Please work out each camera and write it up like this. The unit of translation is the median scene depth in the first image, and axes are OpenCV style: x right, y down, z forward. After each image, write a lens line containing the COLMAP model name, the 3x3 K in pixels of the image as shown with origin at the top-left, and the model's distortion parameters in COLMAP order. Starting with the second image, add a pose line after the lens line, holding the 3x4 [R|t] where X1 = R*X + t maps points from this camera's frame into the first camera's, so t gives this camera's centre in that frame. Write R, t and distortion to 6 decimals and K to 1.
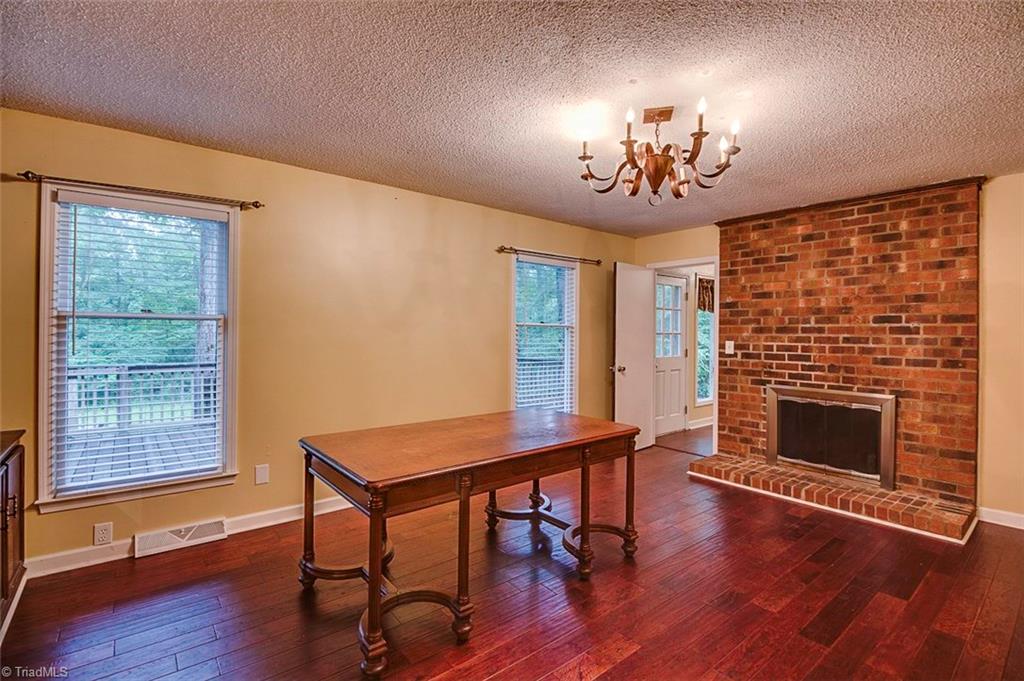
lens RADIAL K [[483.6, 0, 508.3], [0, 483.6, 332.5], [0, 0, 1]] dist [-0.001044, -0.001119]
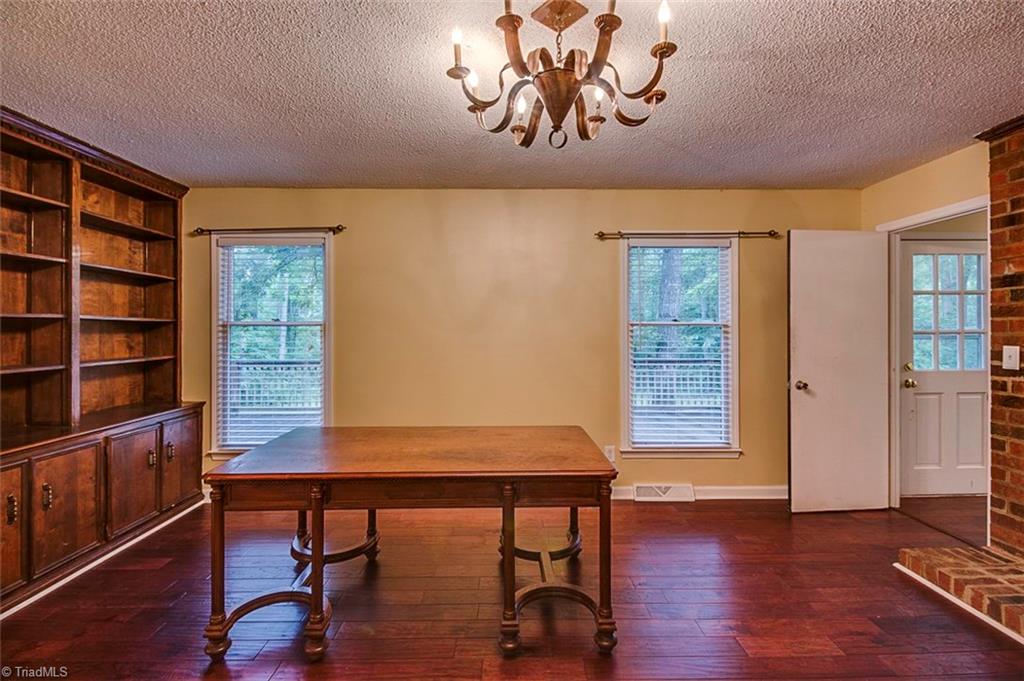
lens RADIAL K [[483.6, 0, 508.3], [0, 483.6, 332.5], [0, 0, 1]] dist [-0.001044, -0.001119]
pose [[0.781066, -0.010199, -0.624365, 0.374671], [0.006373, 0.999945, -0.008362, 0.003765], [0.624416, 0.002552, 0.781088, 0.232908]]
